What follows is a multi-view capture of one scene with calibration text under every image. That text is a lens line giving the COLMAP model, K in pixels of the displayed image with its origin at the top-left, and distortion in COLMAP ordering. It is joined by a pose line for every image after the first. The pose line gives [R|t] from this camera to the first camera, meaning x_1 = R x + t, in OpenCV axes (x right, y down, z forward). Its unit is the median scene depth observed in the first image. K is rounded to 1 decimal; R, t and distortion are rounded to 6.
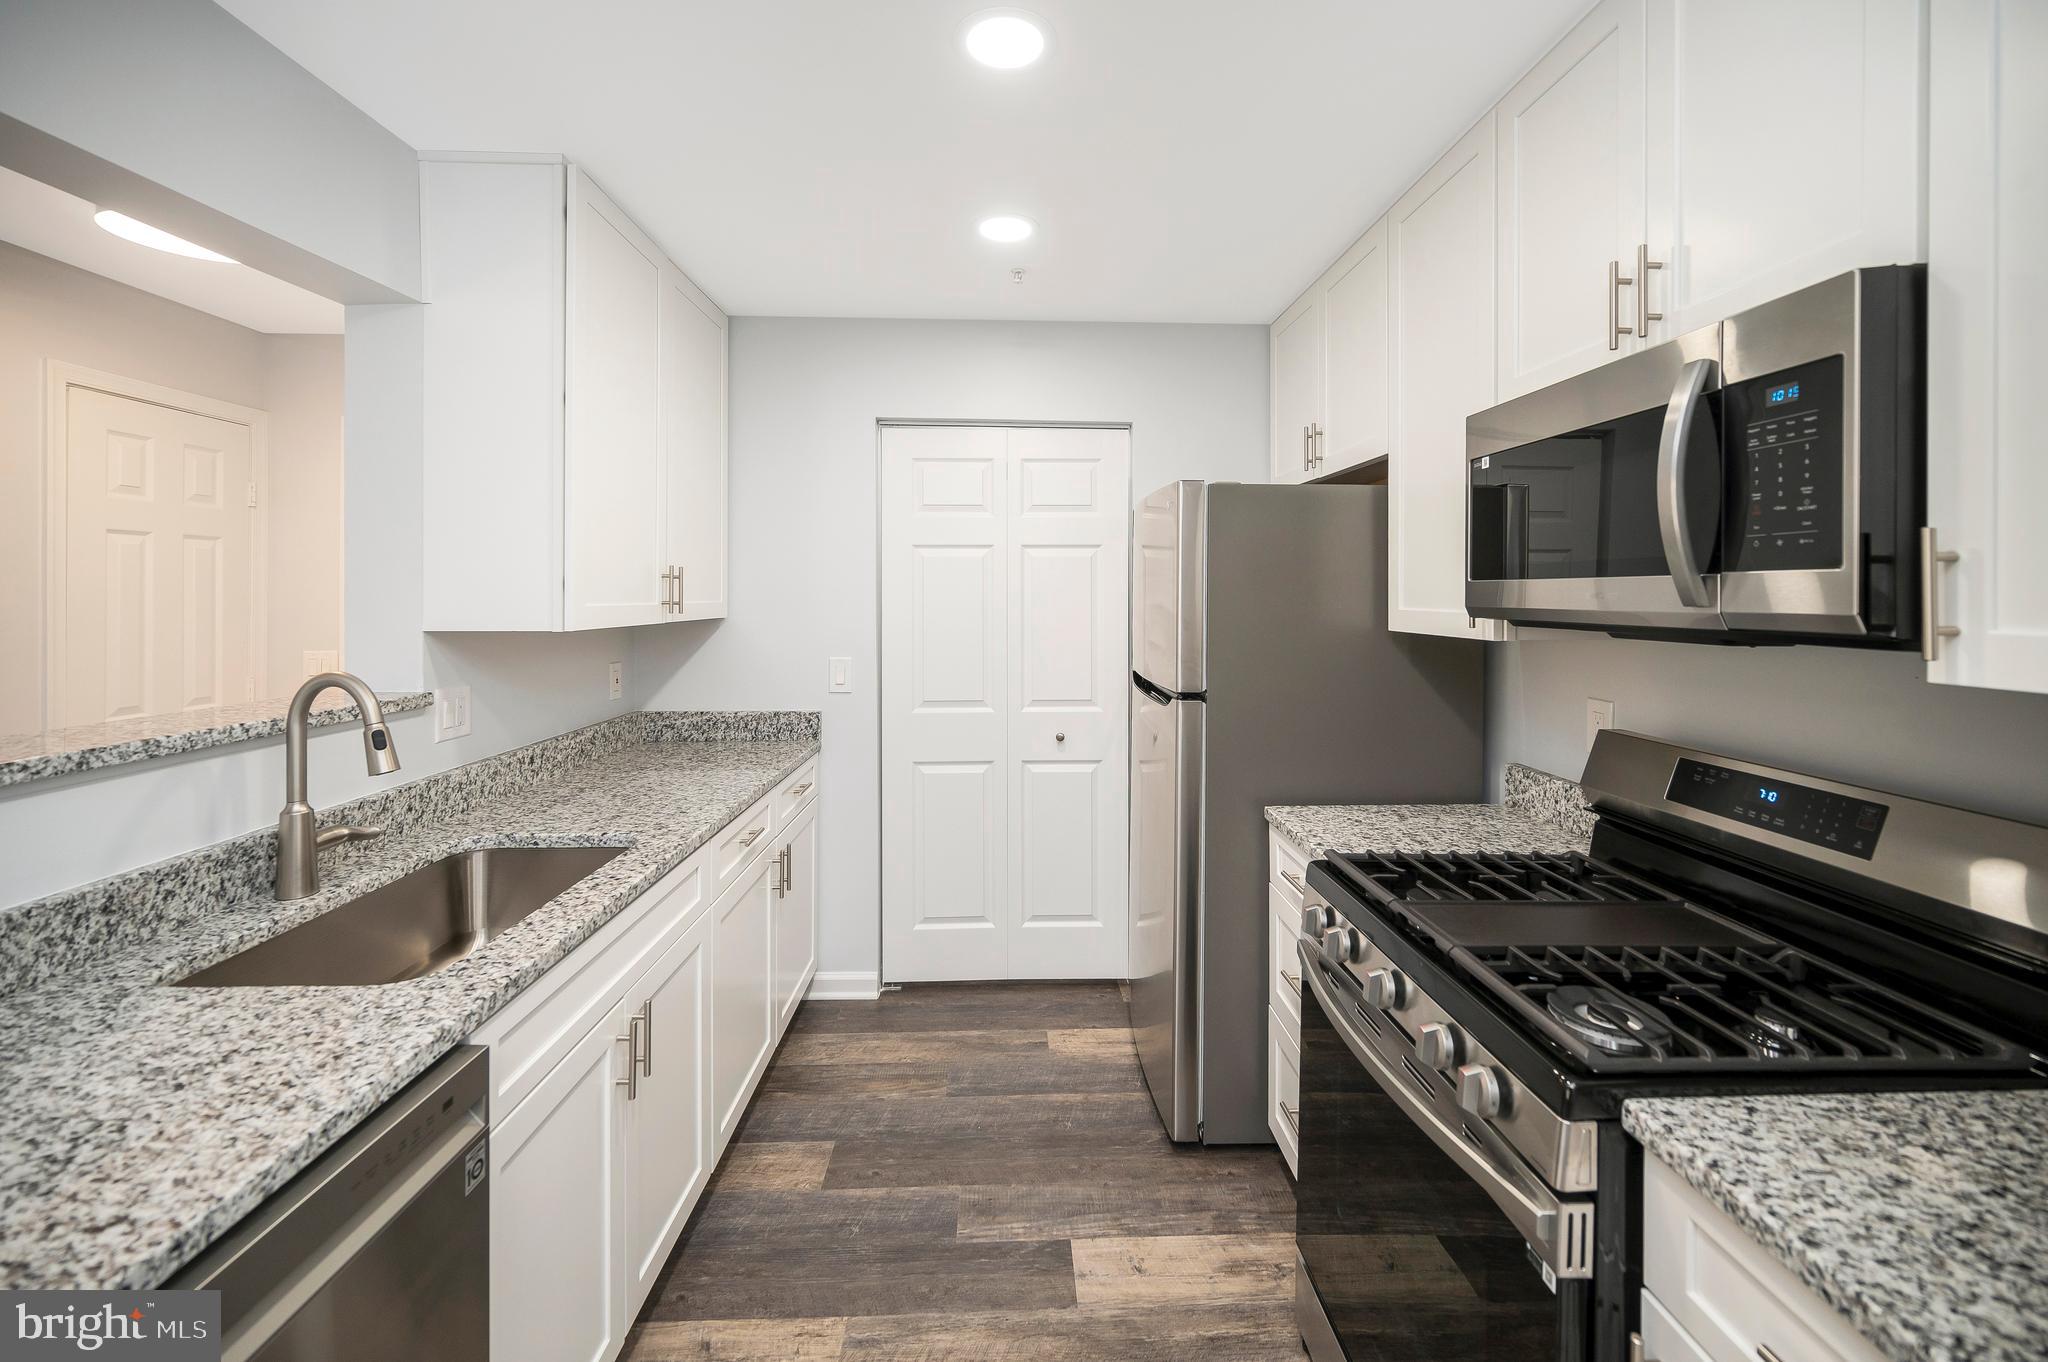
lens RADIAL K [[826.6, 0, 1050.3], [0, 826.6, 595.9], [0, 0, 1]] dist [-0.004187, -0.000326]
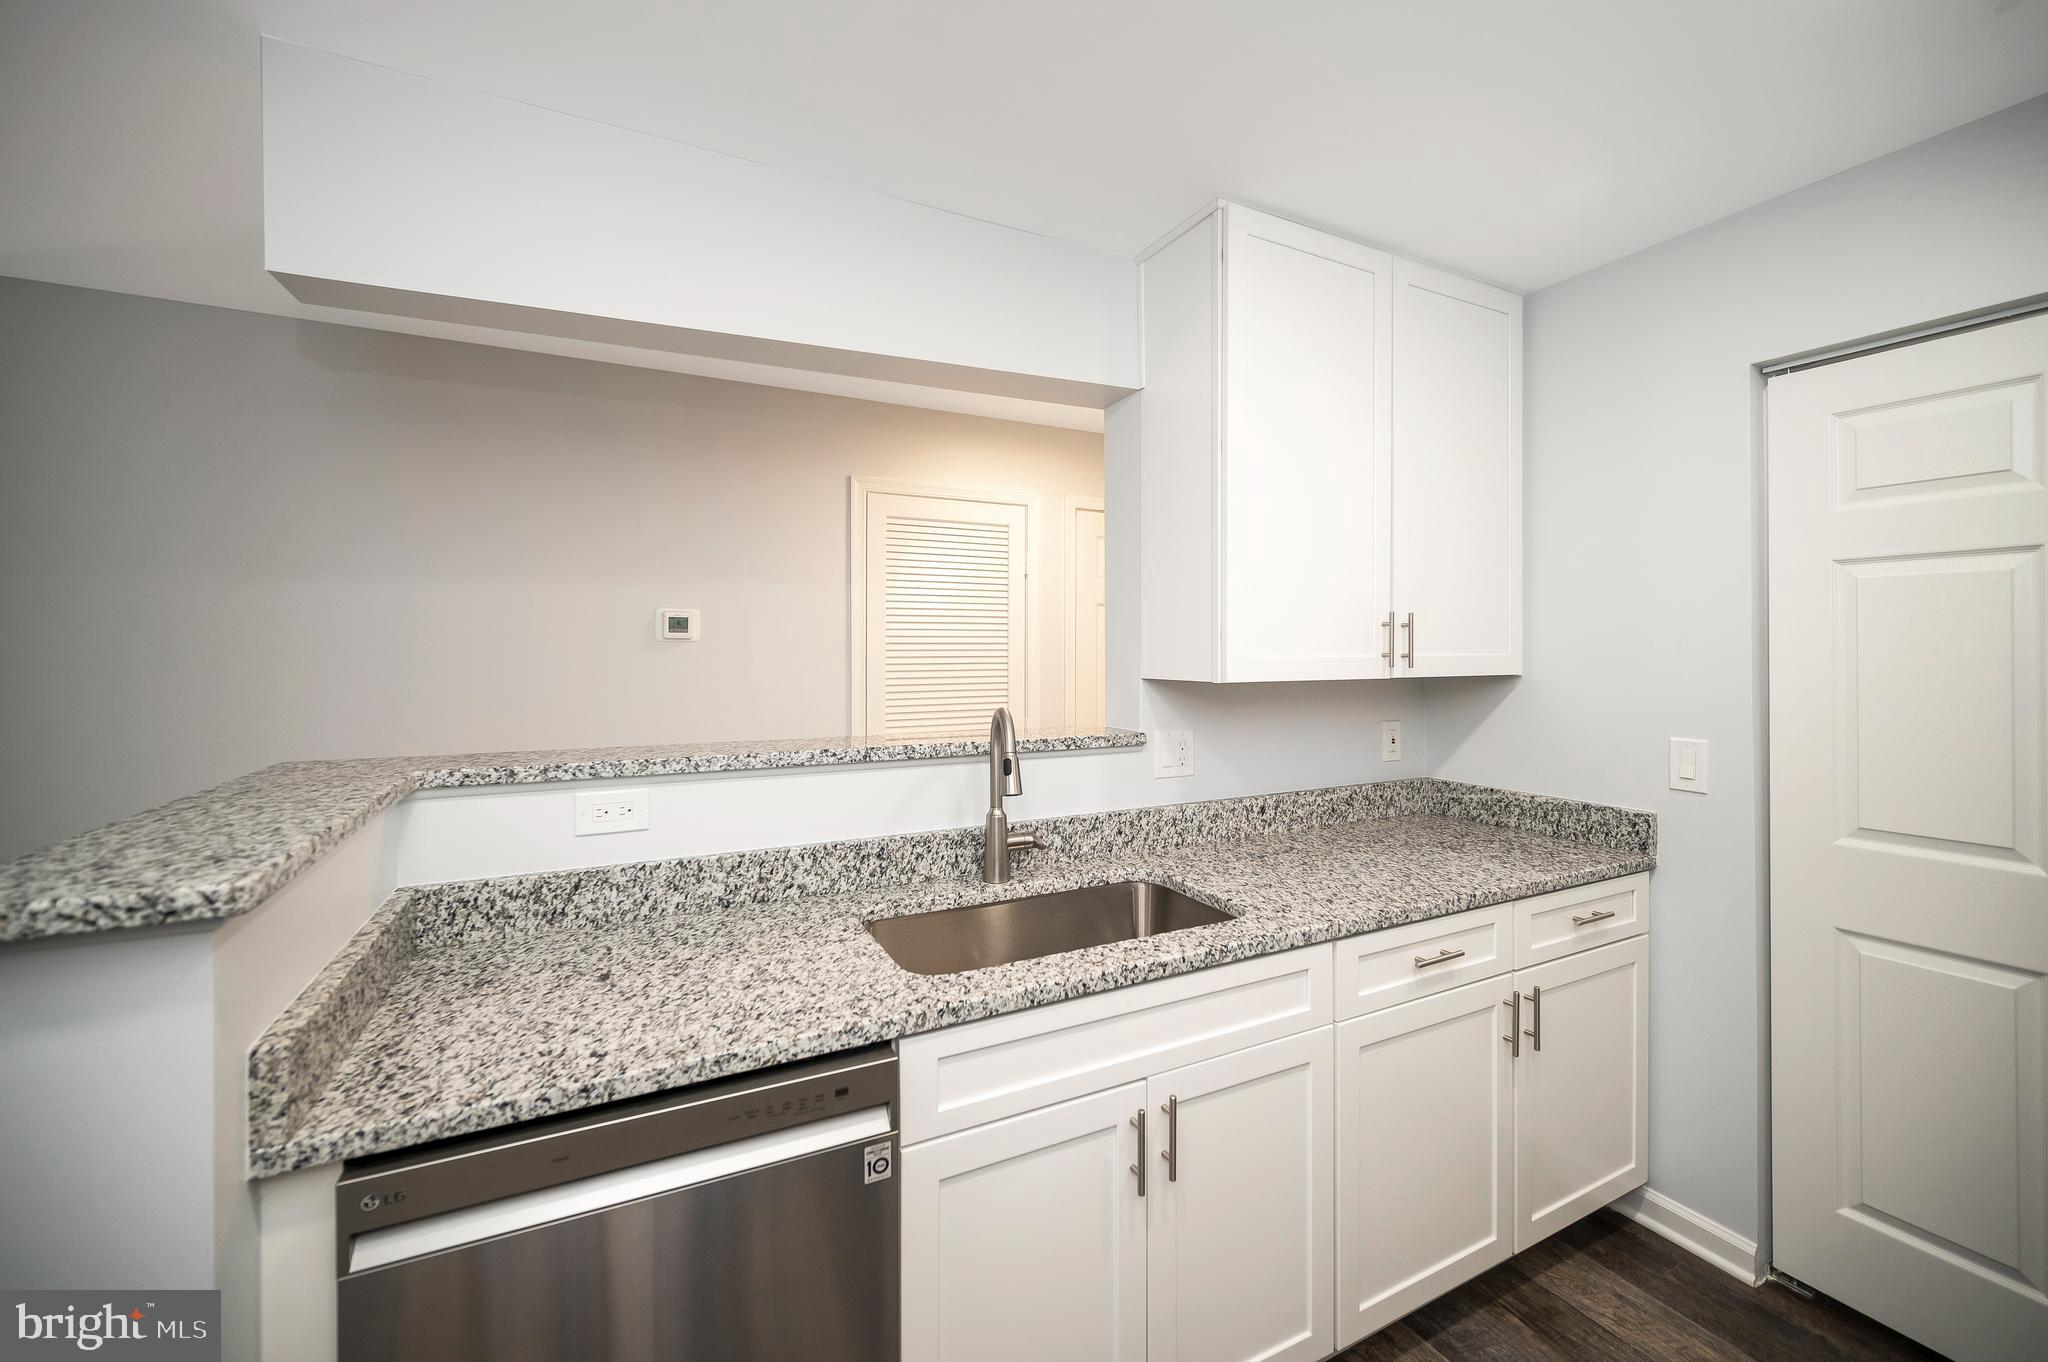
lens RADIAL K [[826.6, 0, 997.8], [0, 826.6, 647.9], [0, 0, 1]] dist [-0.004187, -0.000326]
pose [[0.424553, -0.003739, -0.905396, 0.258656], [0.000072, 0.999992, -0.004096, 0.008025], [0.905403, 0.001674, 0.424549, 0.475131]]
